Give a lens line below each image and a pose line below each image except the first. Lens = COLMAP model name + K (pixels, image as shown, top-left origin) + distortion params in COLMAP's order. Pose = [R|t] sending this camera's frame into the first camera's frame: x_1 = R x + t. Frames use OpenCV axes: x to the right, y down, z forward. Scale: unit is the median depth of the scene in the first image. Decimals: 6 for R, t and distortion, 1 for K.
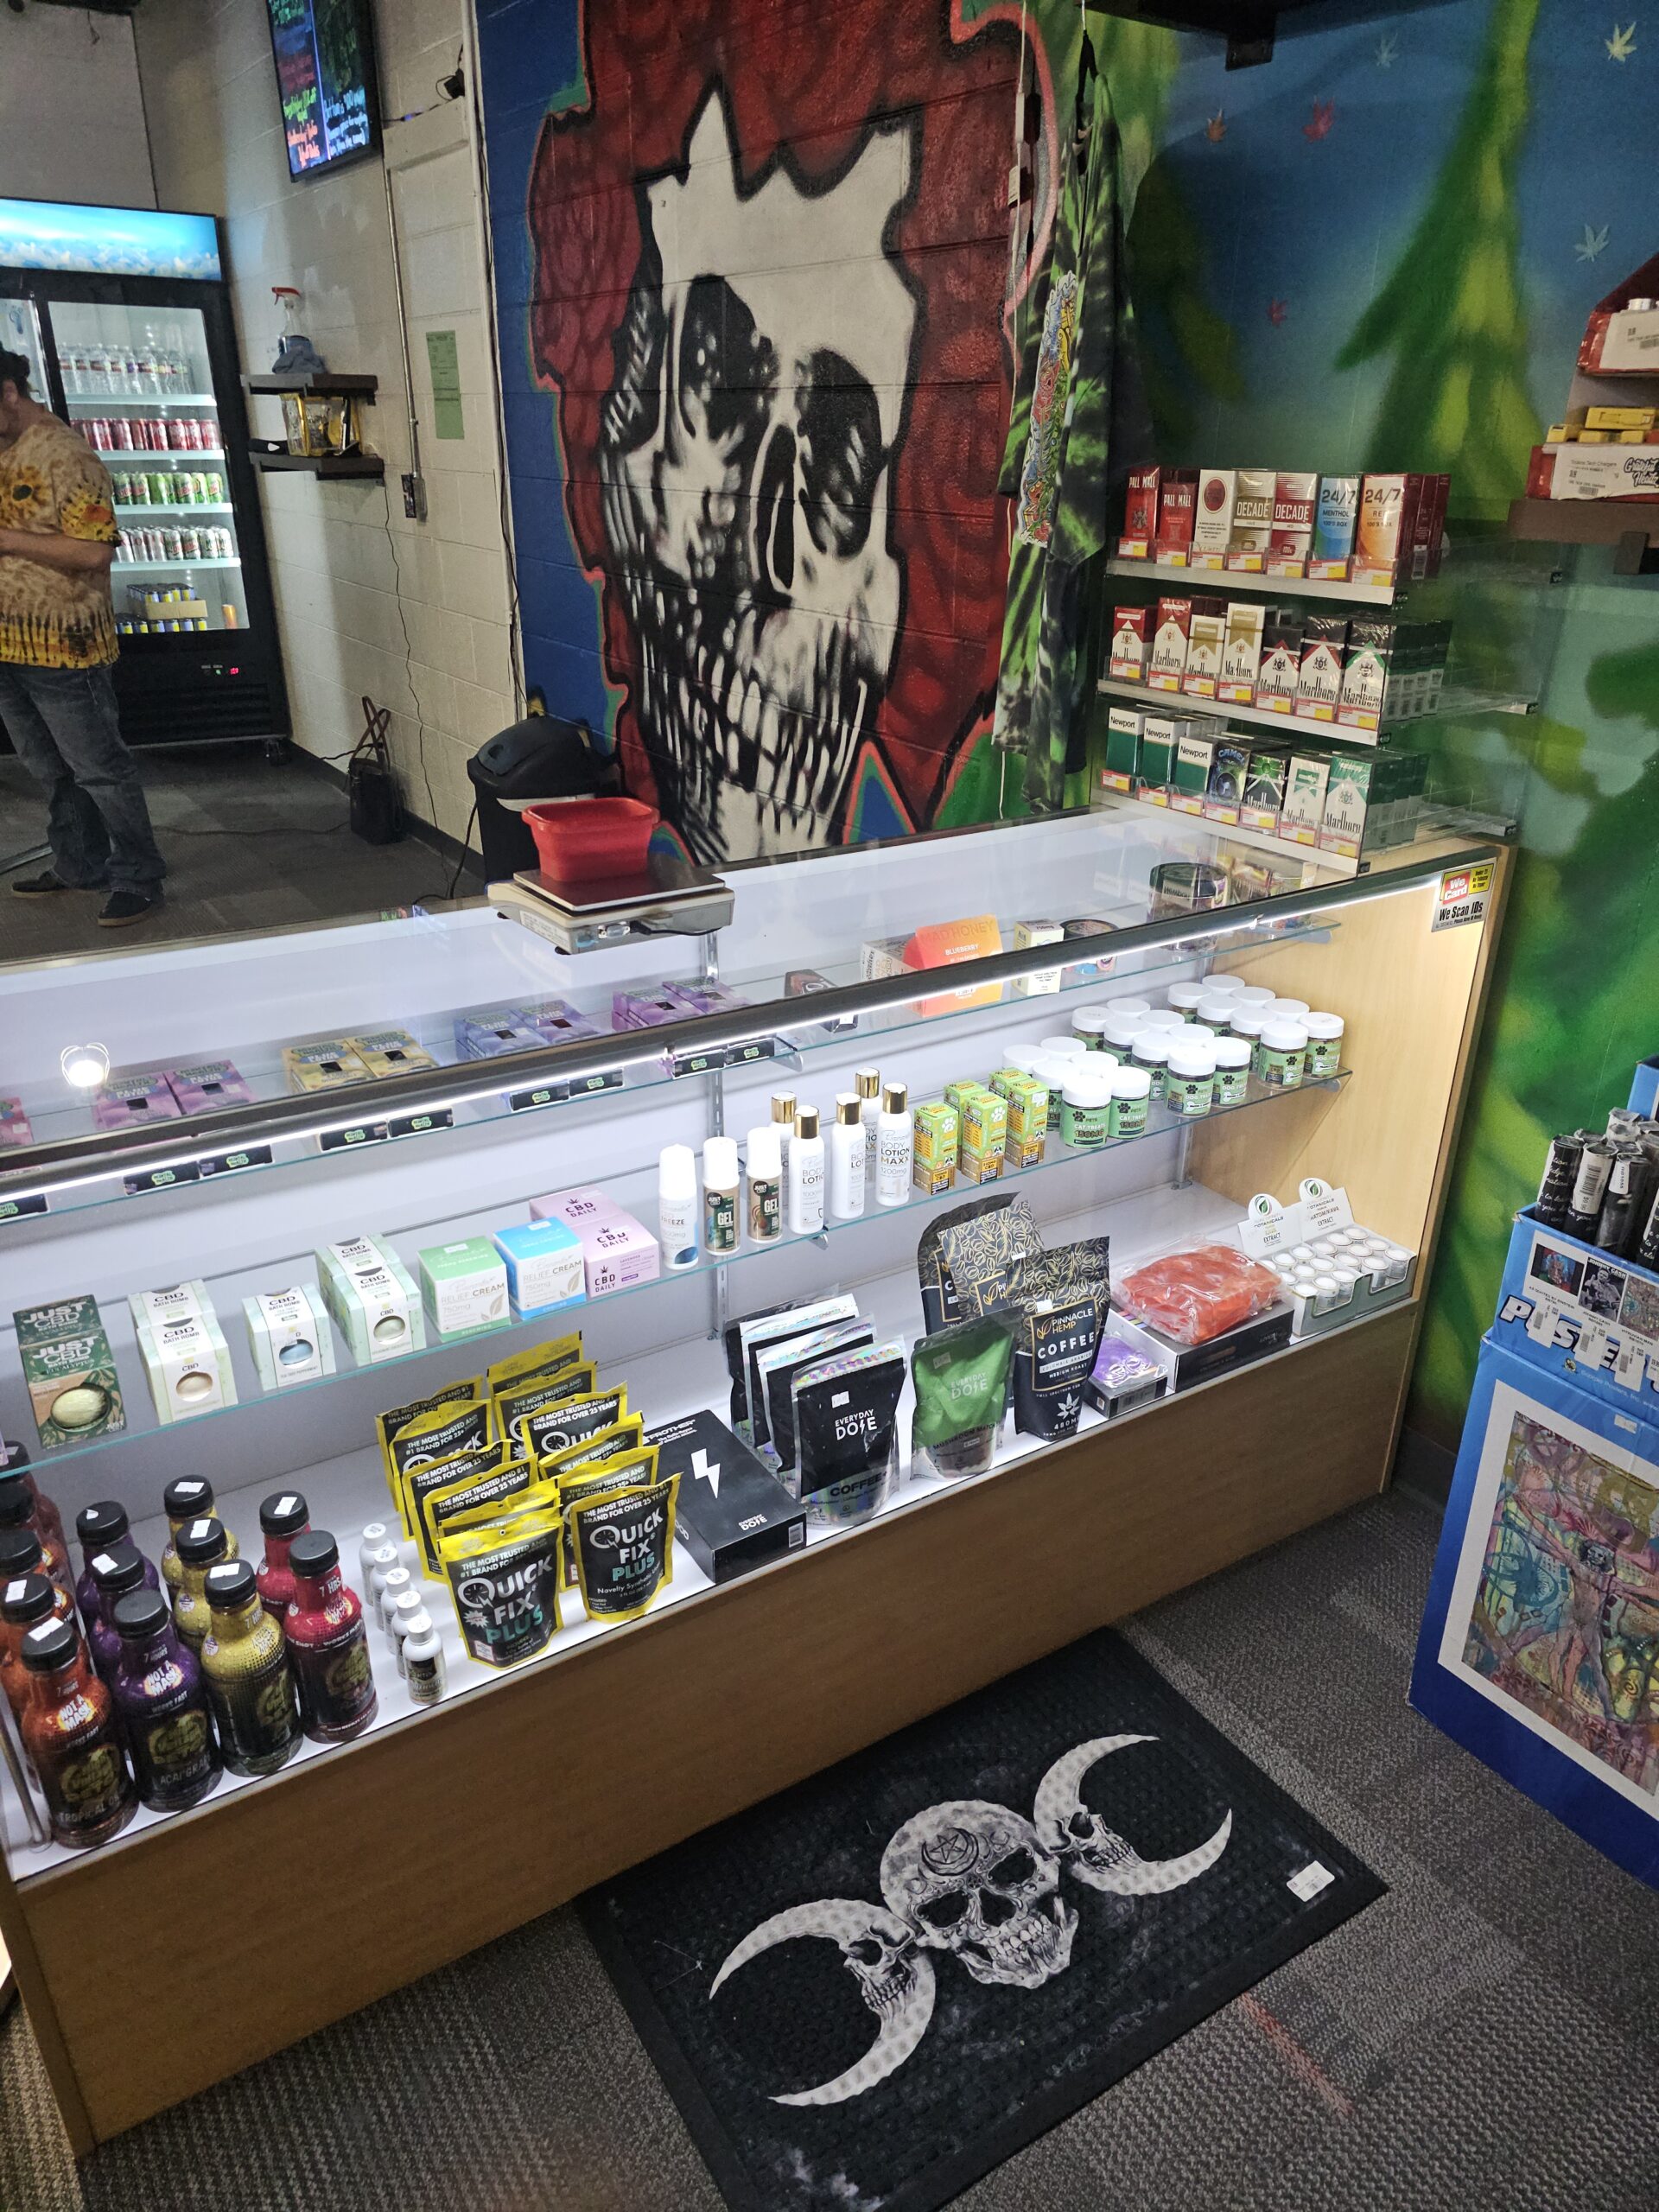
lens RADIAL K [[1496.1, 0, 825.7], [0, 1496.1, 1140.2], [0, 0, 1]] dist [0.024037, -0.028219]
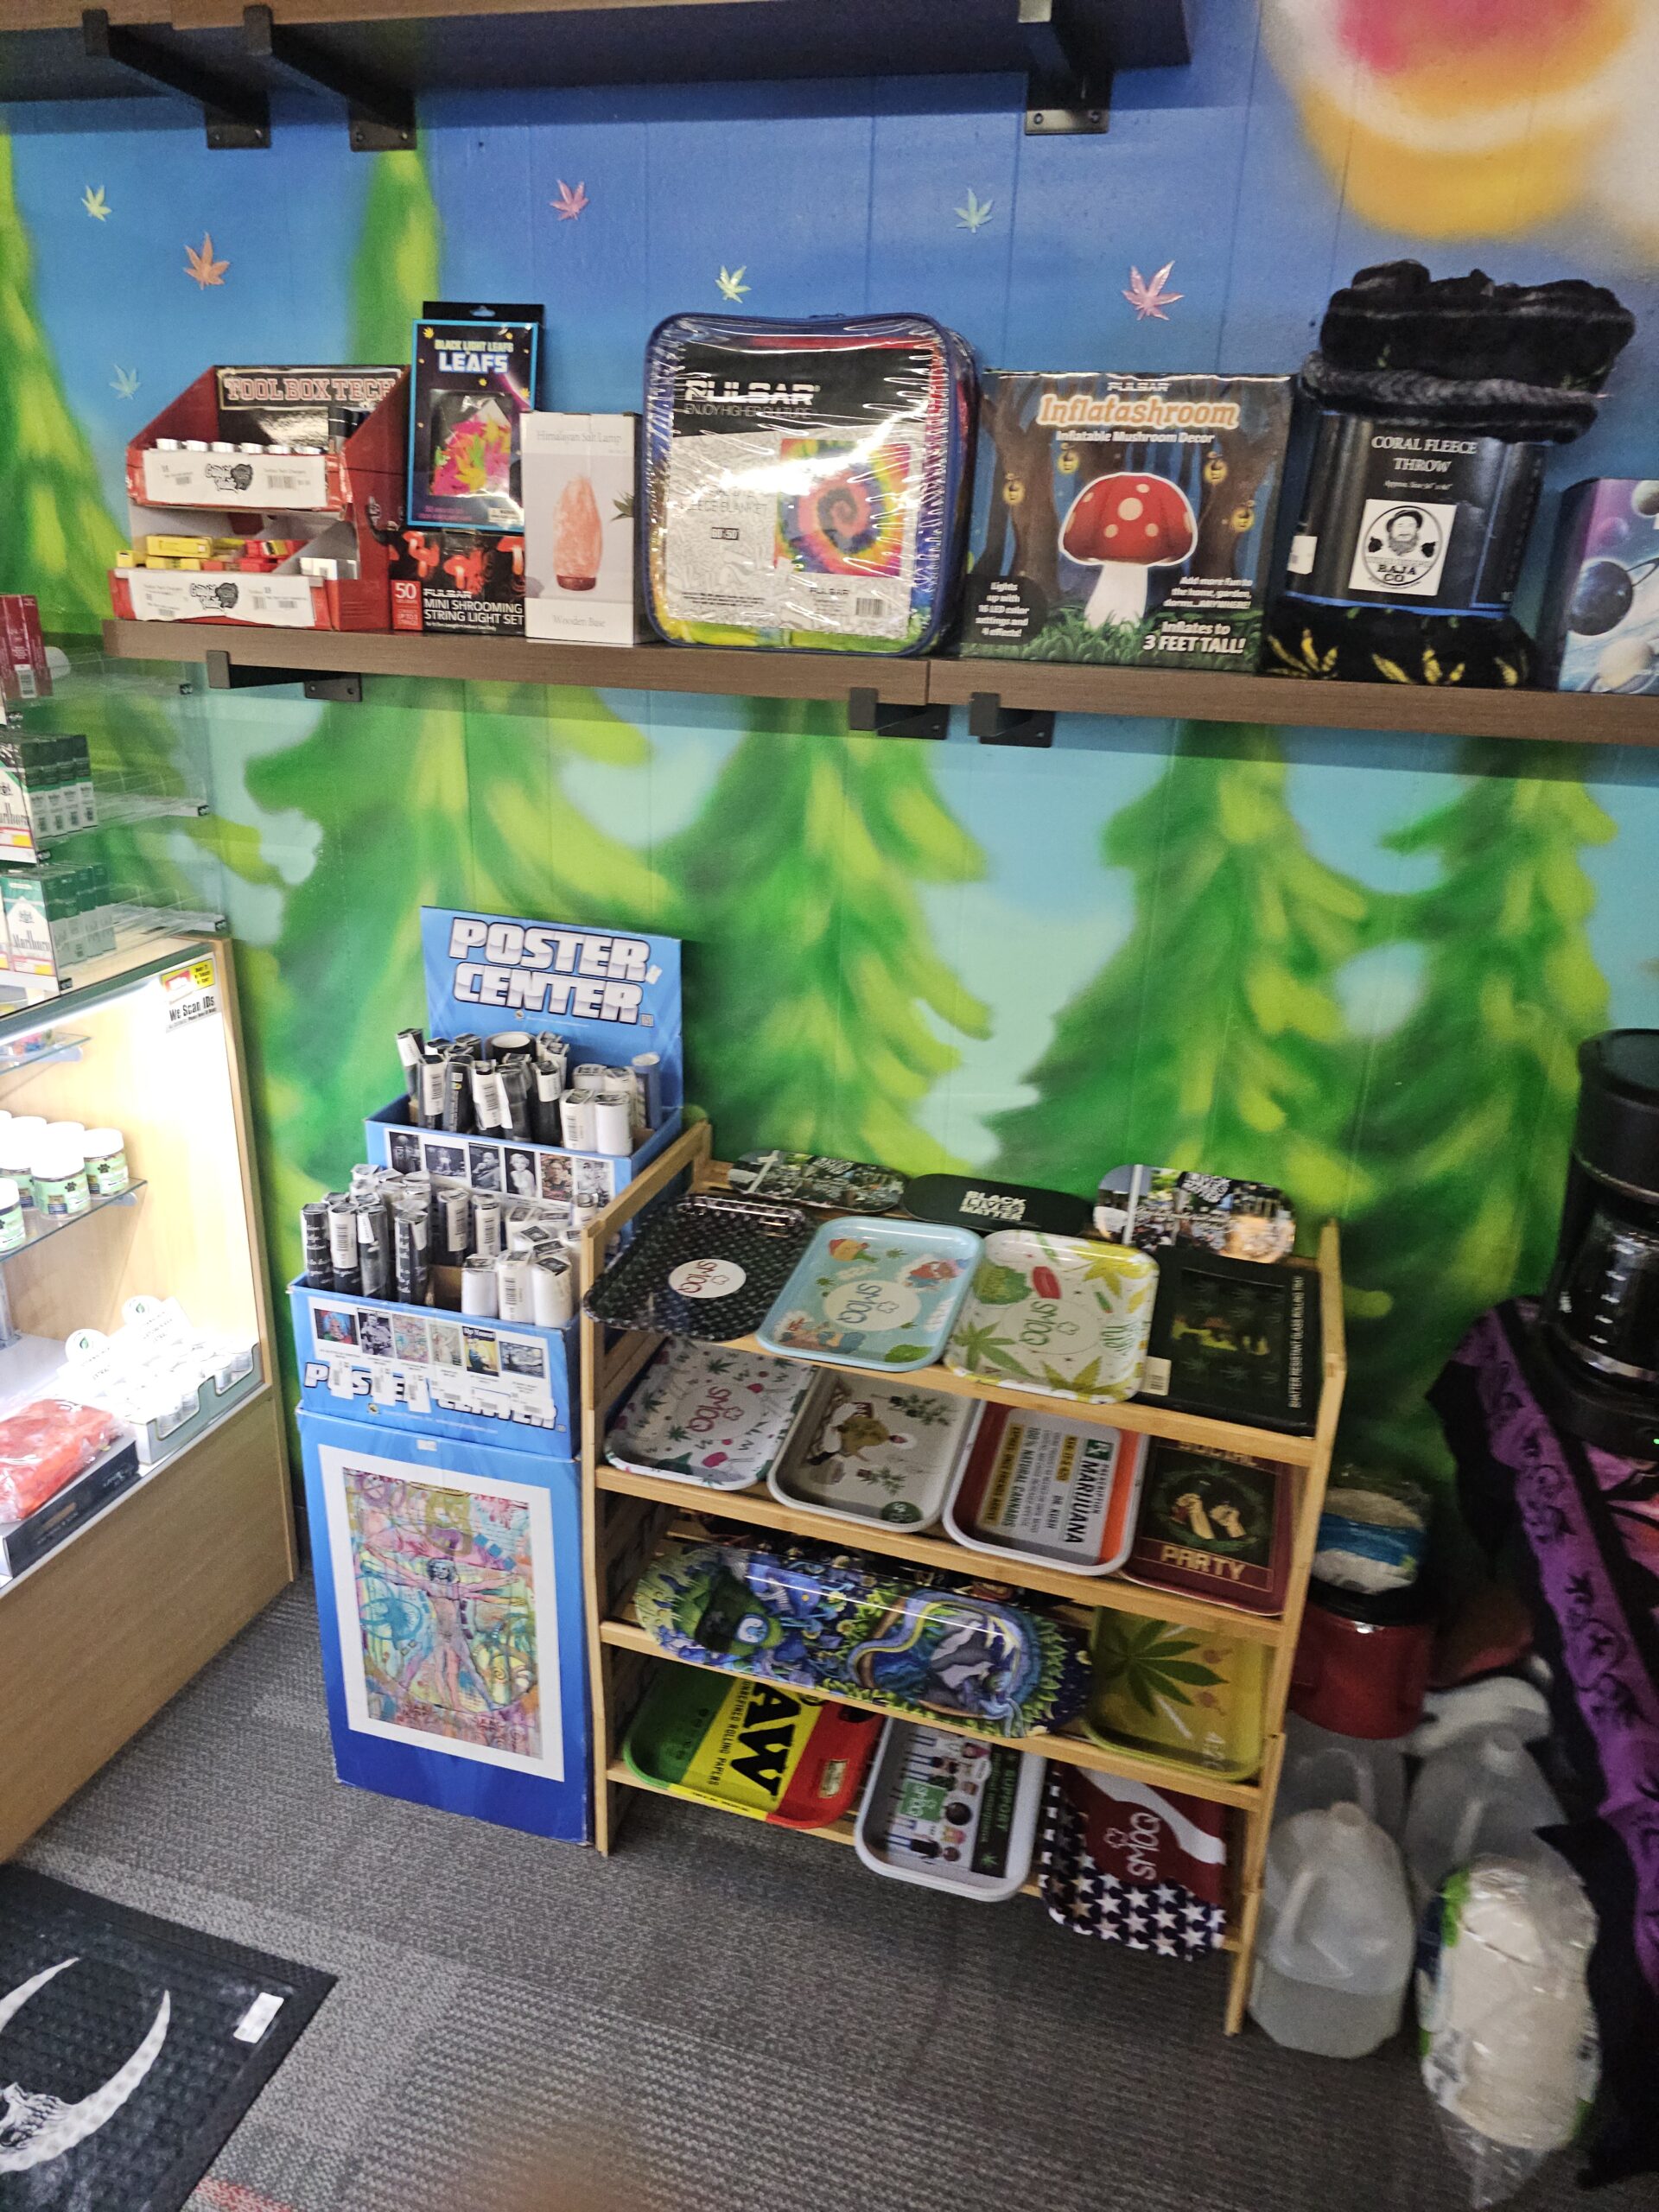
lens RADIAL K [[1488.7, 0, 829.5], [0, 1488.7, 1106.0], [0, 0, 1]] dist [0.027506, -0.035746]
pose [[0.741632, -0.211937, 0.636446, 0.093788], [0.259063, 0.965660, 0.019687, 0.004354], [-0.618763, 0.150280, 0.771070, -0.045261]]
